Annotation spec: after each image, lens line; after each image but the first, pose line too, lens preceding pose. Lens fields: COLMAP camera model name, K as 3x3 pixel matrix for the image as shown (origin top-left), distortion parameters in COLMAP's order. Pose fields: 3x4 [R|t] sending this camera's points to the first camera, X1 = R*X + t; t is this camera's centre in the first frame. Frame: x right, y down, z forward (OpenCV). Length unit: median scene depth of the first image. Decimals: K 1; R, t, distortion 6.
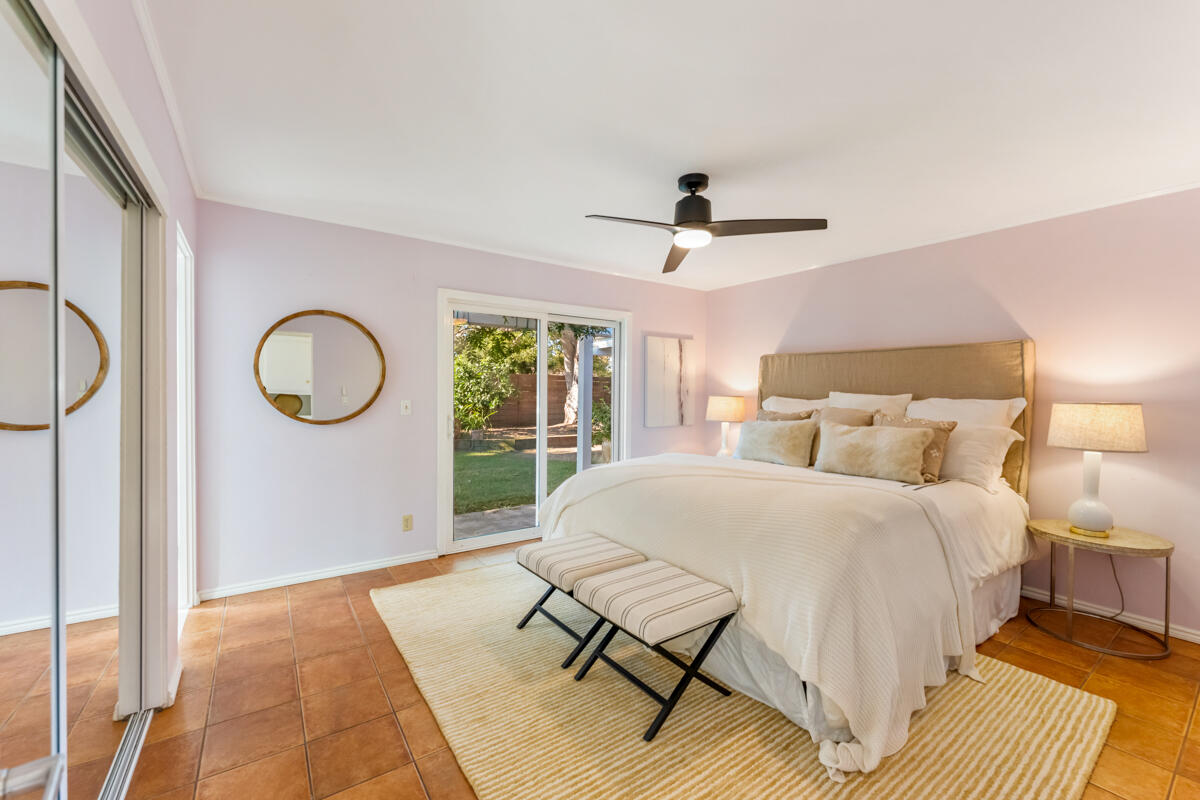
lens RADIAL K [[478.9, 0, 600.0], [0, 478.9, 400.0], [0, 0, 1]] dist [0.000771, 0.000379]
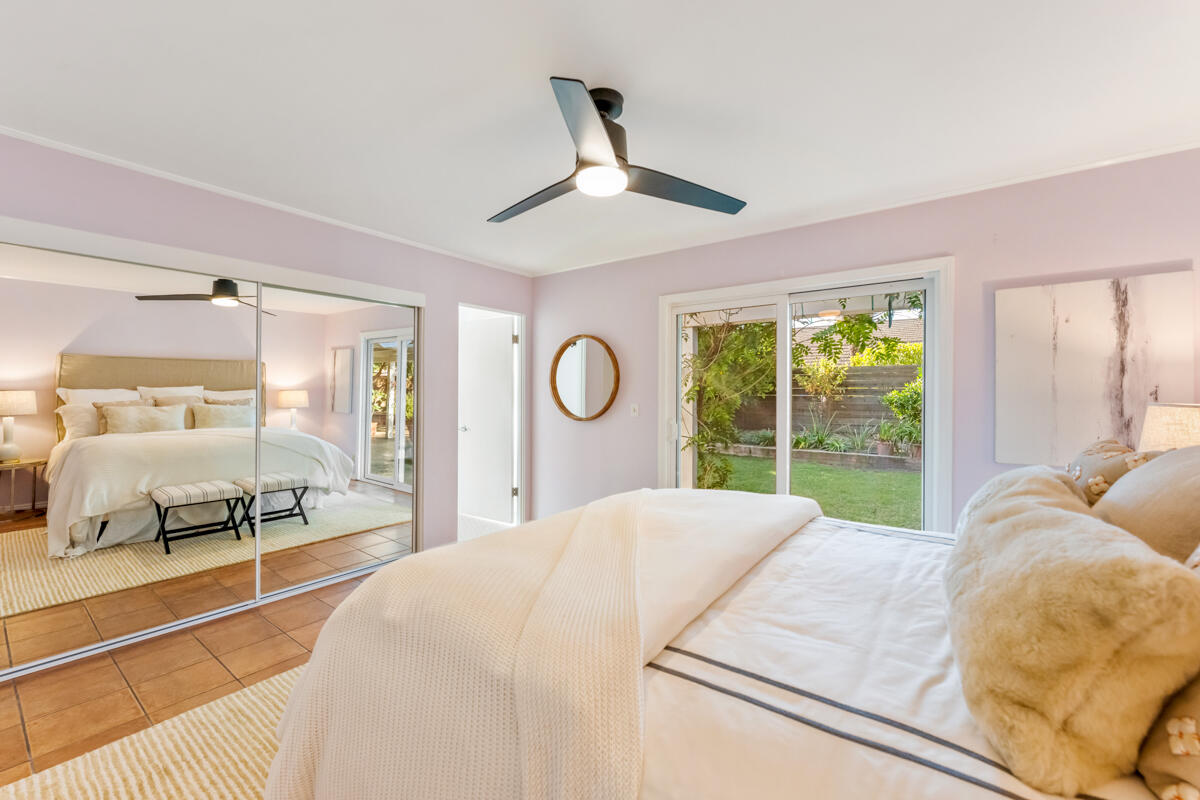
lens RADIAL K [[478.9, 0, 600.0], [0, 478.9, 400.0], [0, 0, 1]] dist [0.000771, 0.000379]
pose [[0.315417, 0.009486, -0.948906, 0.468426], [-0.011528, 0.999915, 0.006164, -0.009990], [0.948883, 0.008995, 0.315500, 0.413315]]
